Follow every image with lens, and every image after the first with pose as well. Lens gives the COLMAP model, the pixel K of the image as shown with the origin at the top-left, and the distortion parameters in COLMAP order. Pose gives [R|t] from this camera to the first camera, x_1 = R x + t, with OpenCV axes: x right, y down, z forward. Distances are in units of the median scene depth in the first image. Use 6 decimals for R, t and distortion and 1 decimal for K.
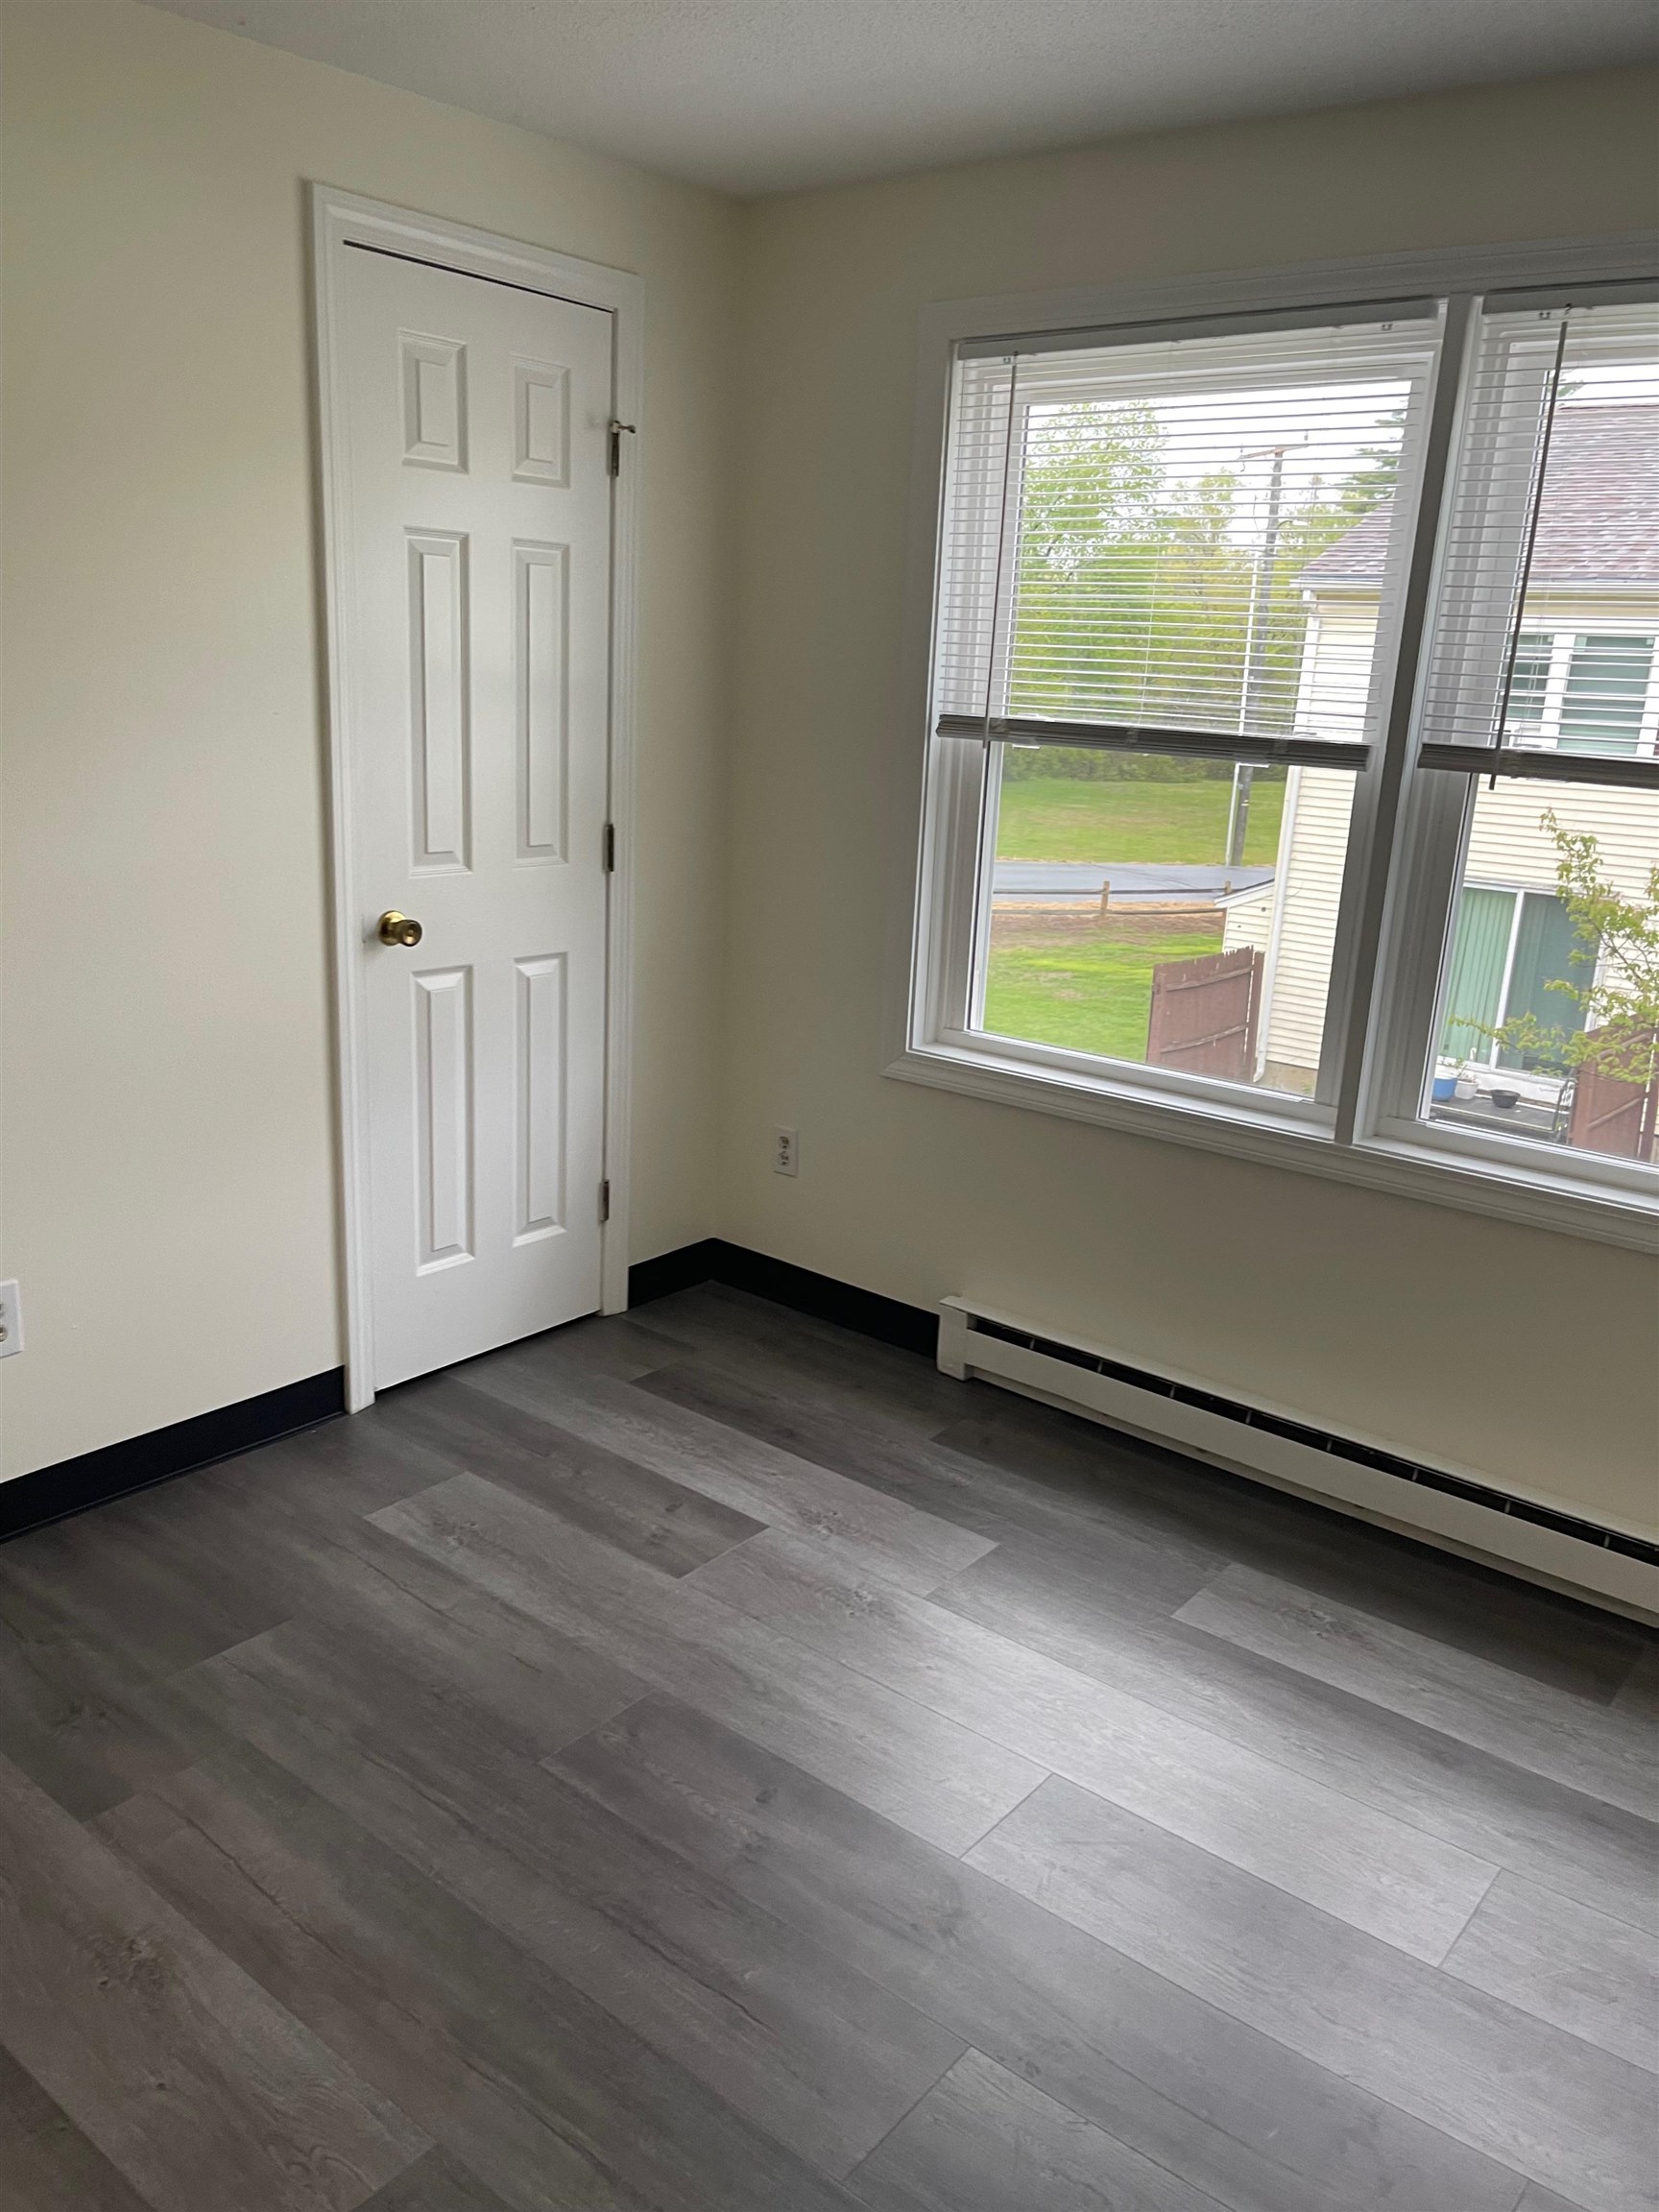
lens RADIAL K [[1672.4, 0, 809.8], [0, 1672.4, 1128.7], [0, 0, 1]] dist [0.082166, -0.100929]
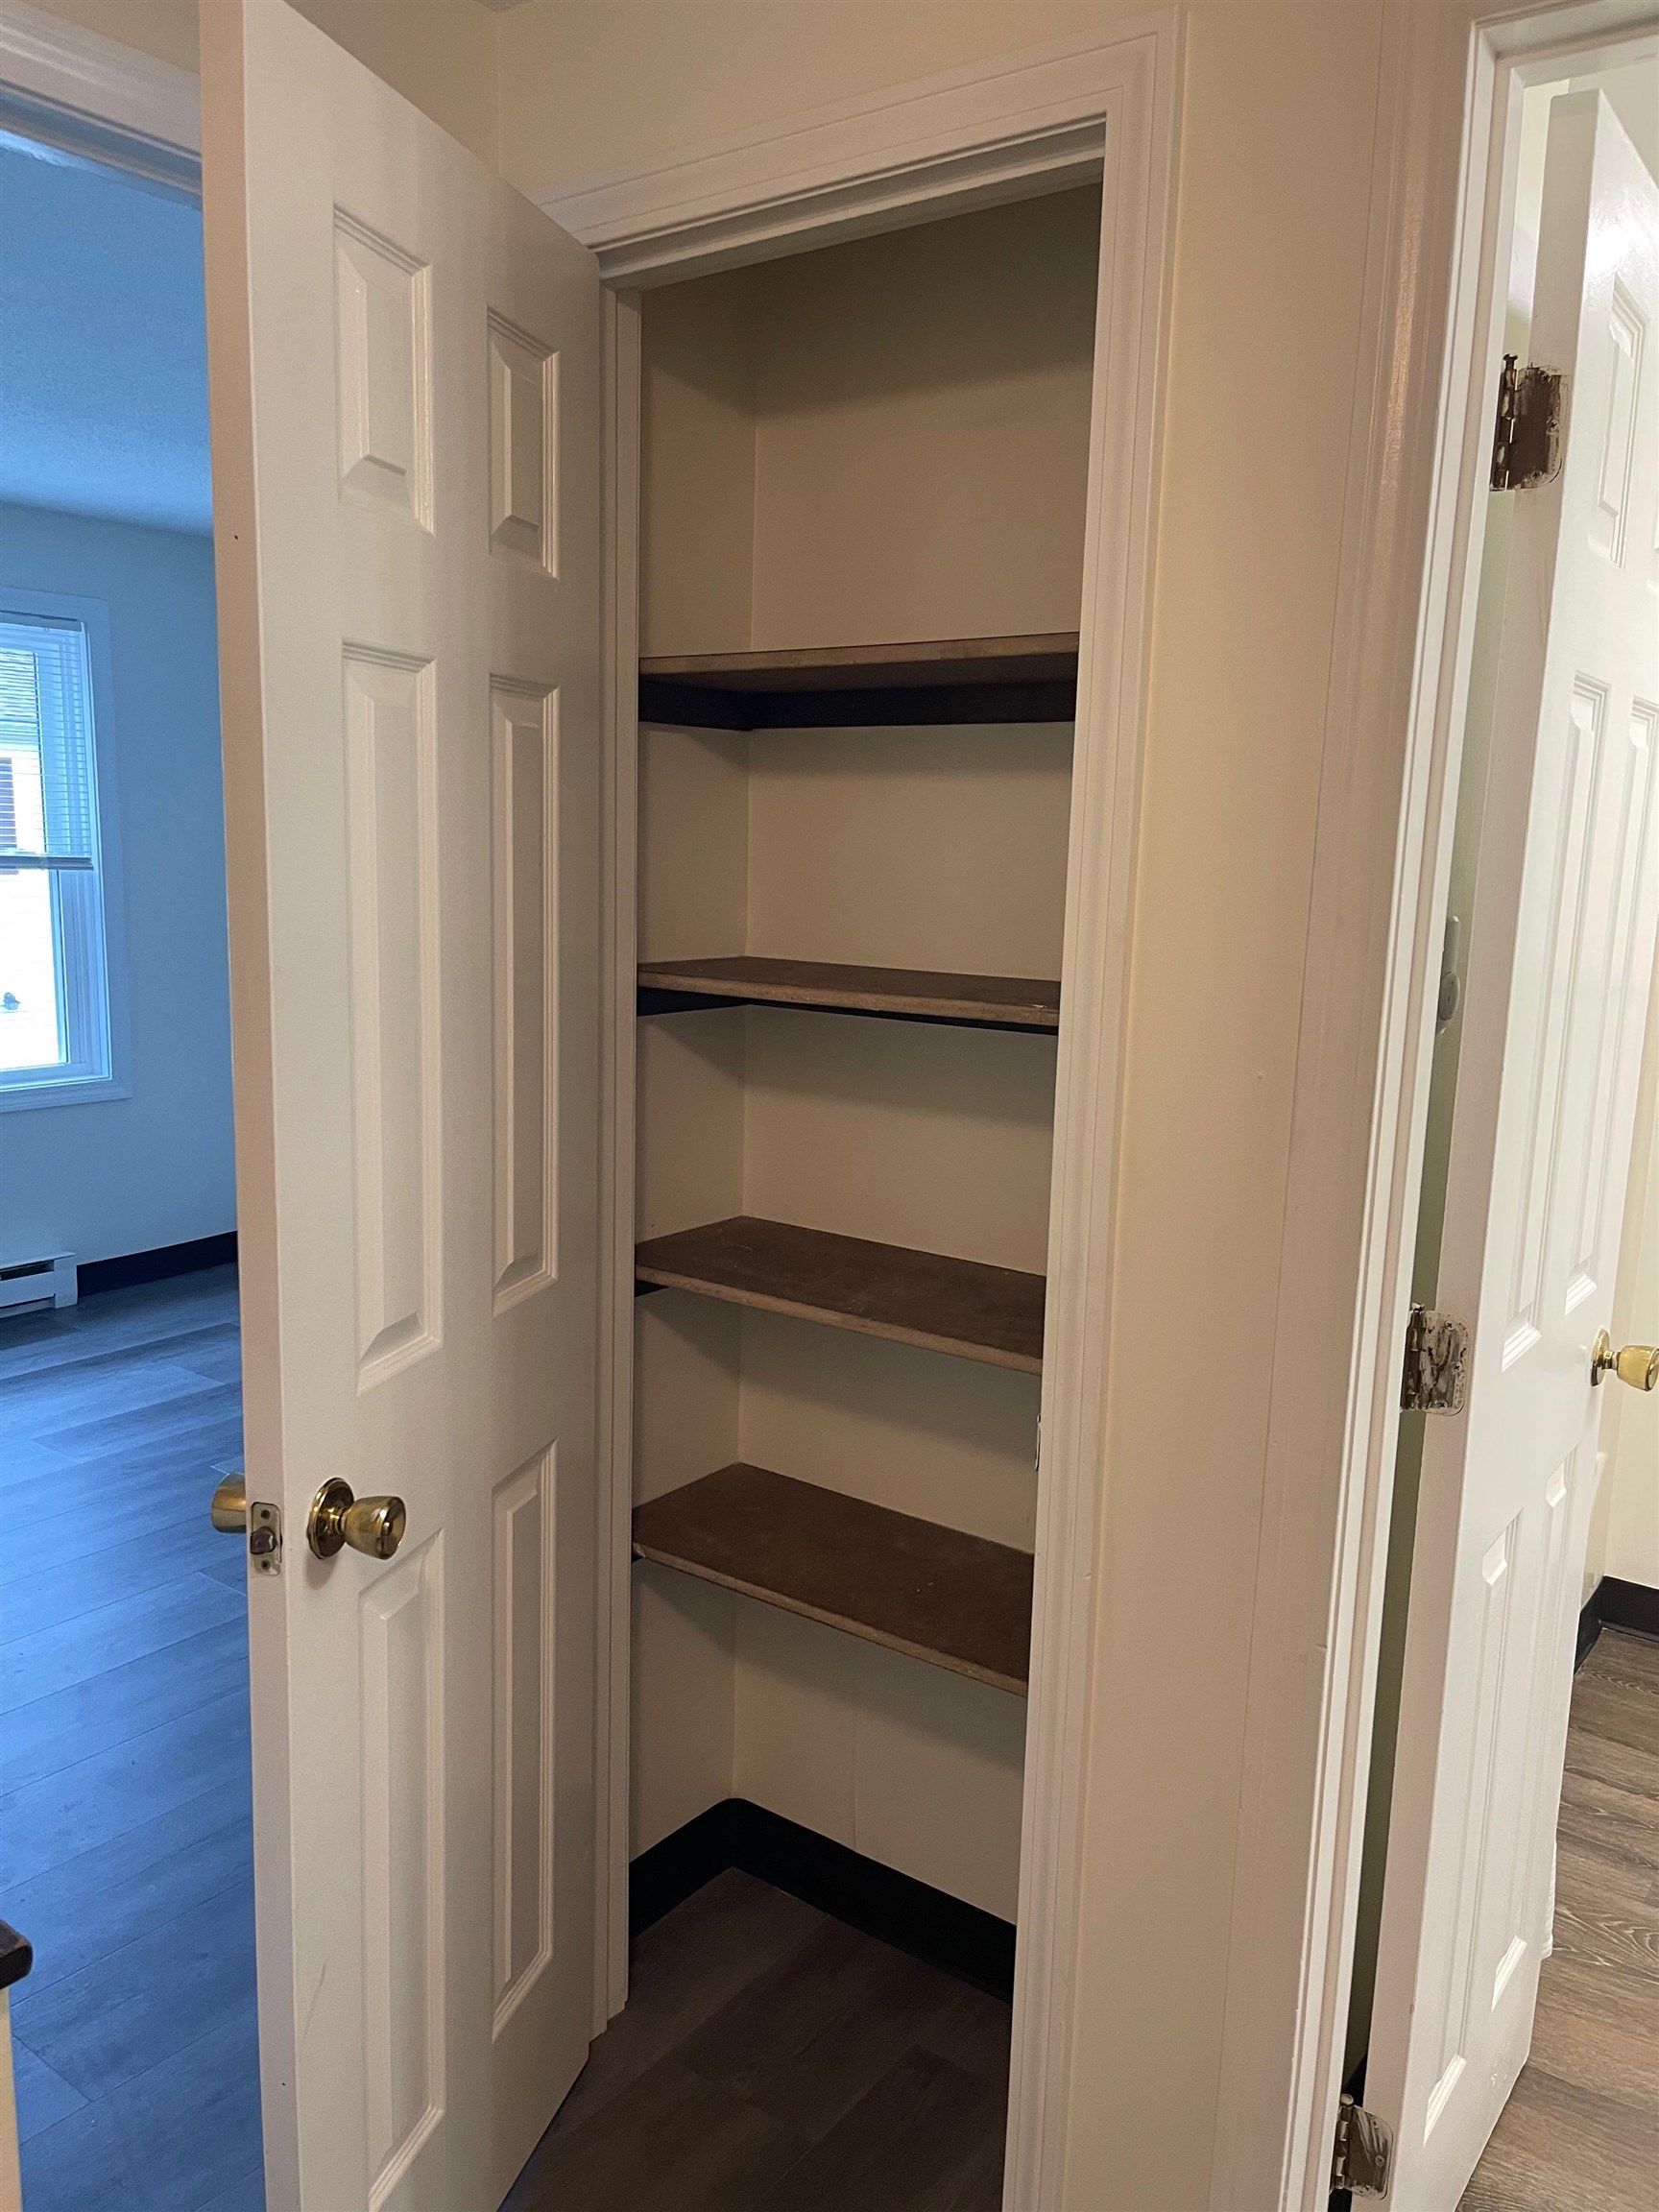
lens RADIAL K [[1672.4, 0, 809.8], [0, 1672.4, 1128.7], [0, 0, 1]] dist [0.082166, -0.100929]
pose [[-0.021664, -0.233852, 0.972031, -1.277396], [0.241997, 0.942120, 0.232050, -0.117222], [-0.970035, 0.240256, 0.036181, 0.058196]]
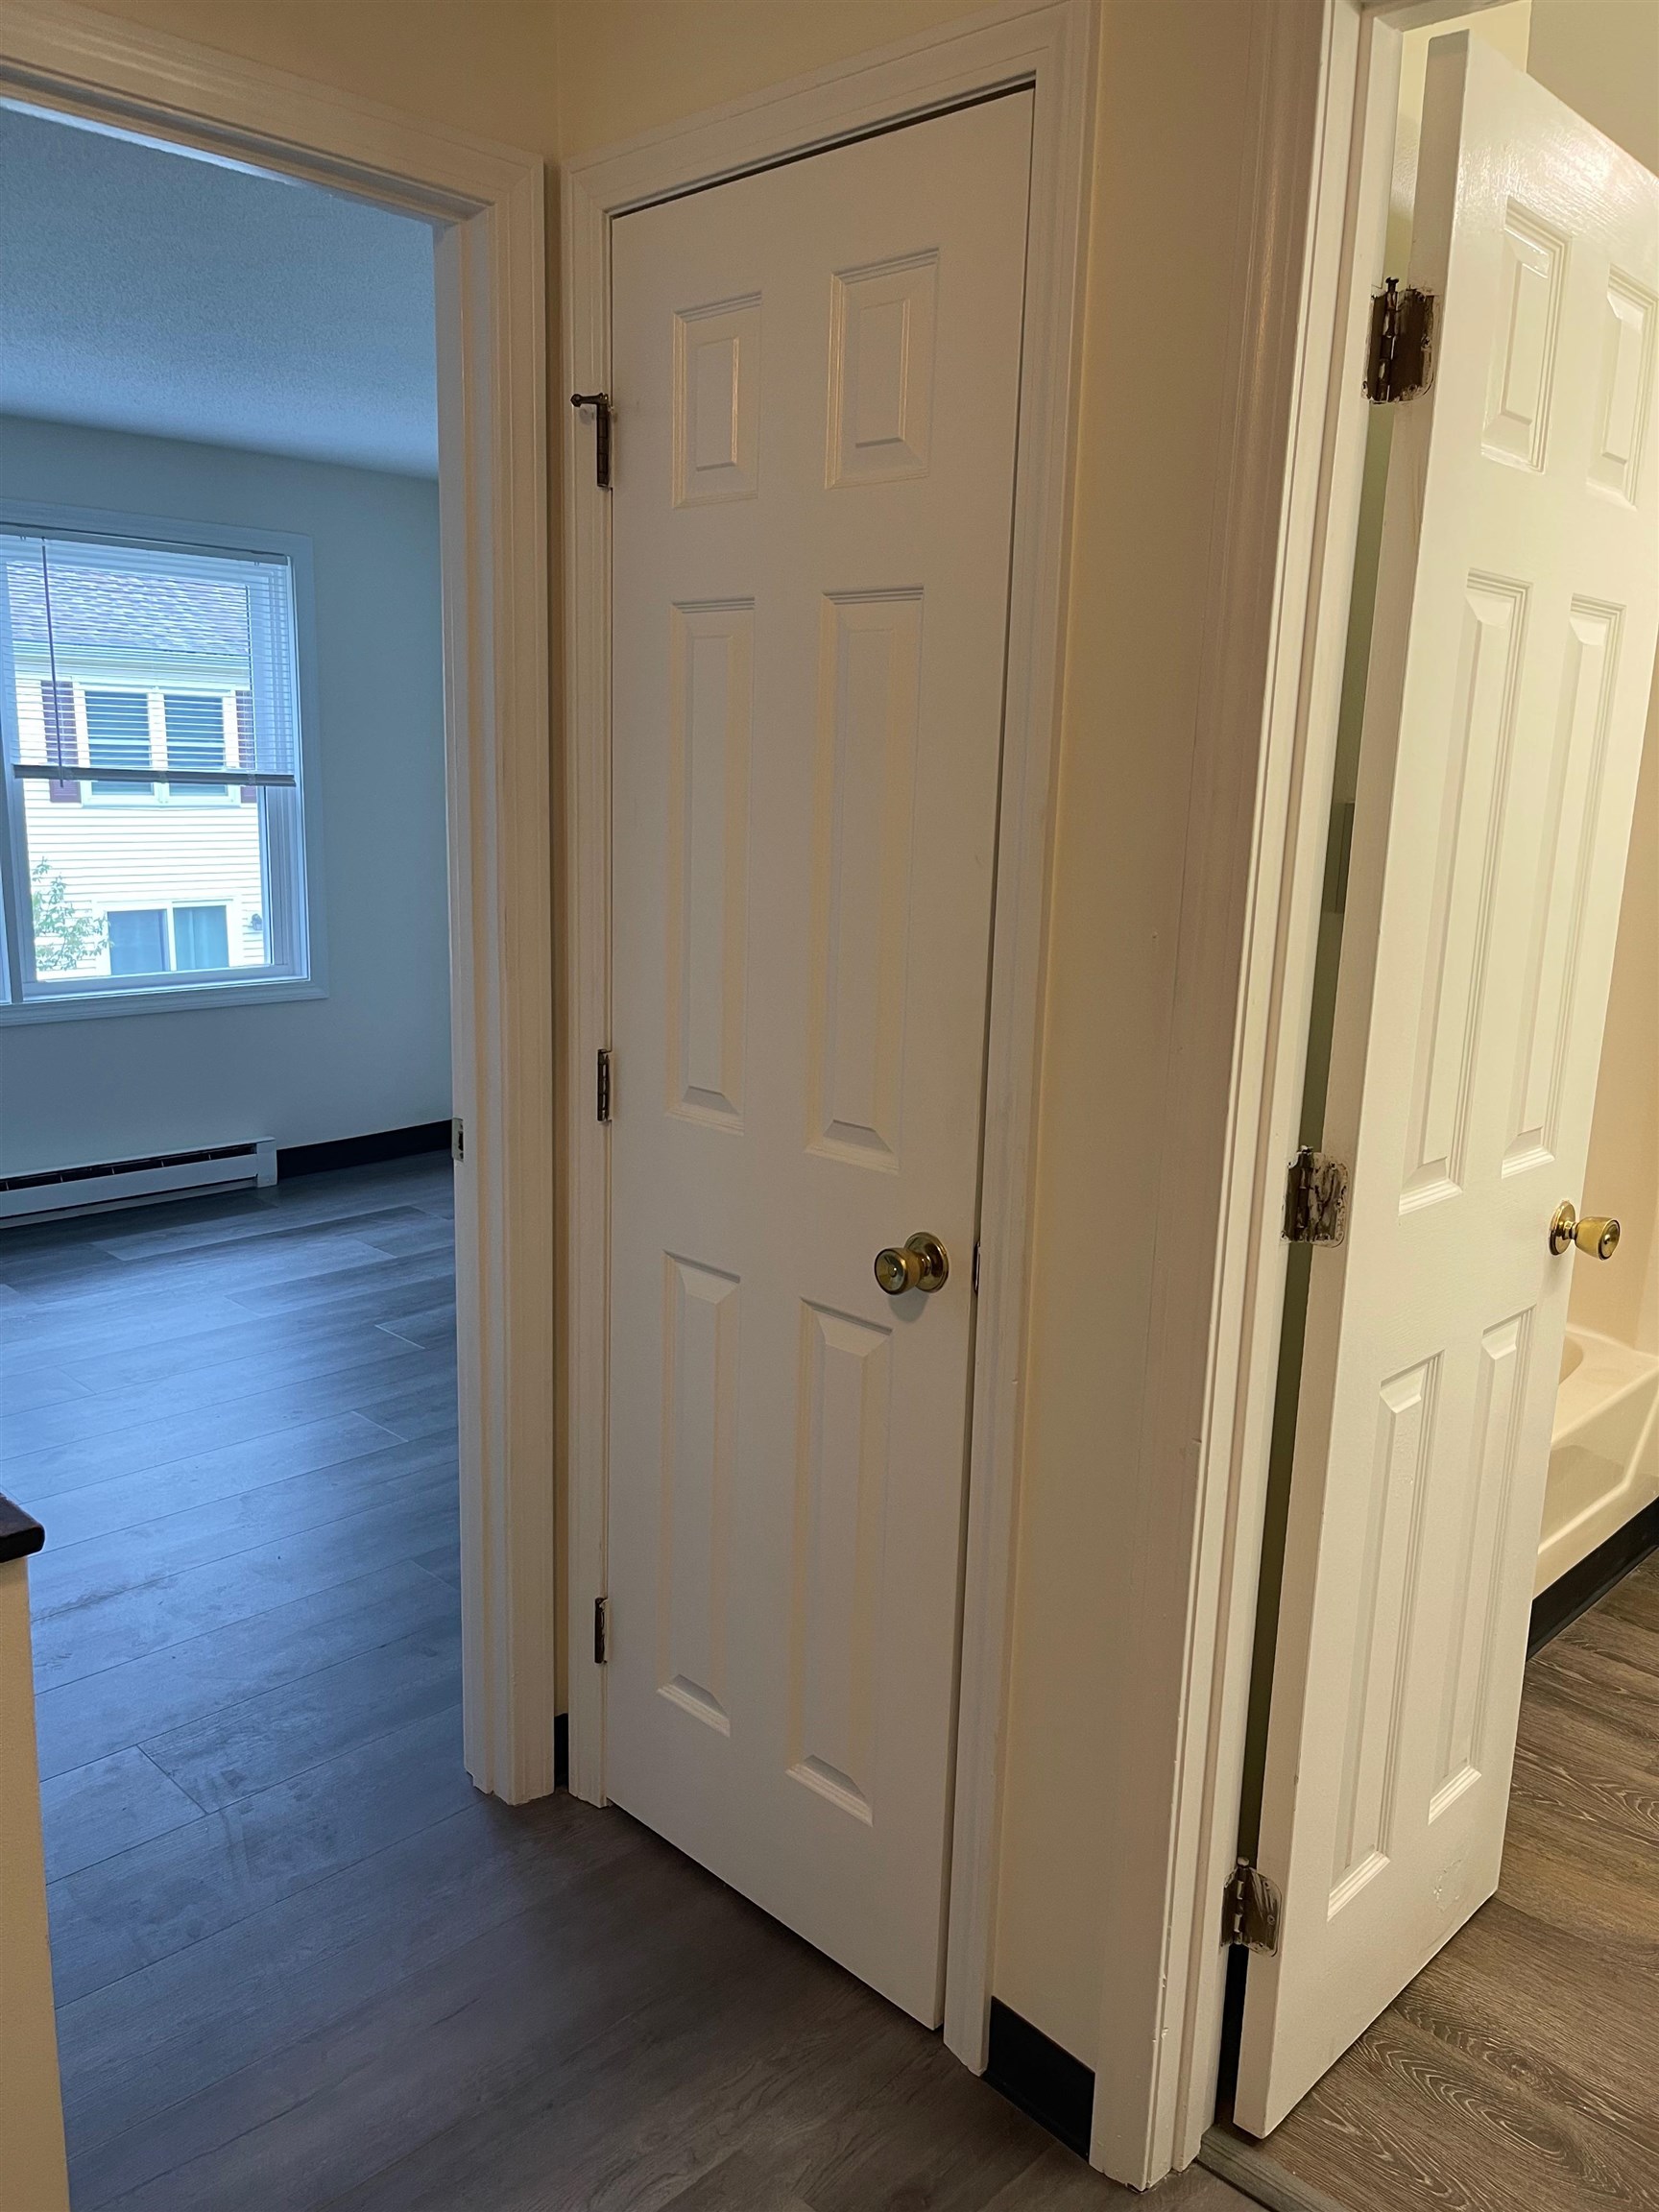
lens RADIAL K [[1681.1, 0, 812.9], [0, 1681.1, 1114.6], [0, 0, 1]] dist [0.081452, -0.097664]
pose [[0.110322, -0.260532, 0.959141, -1.364834], [0.247212, 0.941897, 0.227413, -0.082974], [-0.962661, 0.212022, 0.168319, -0.032652]]
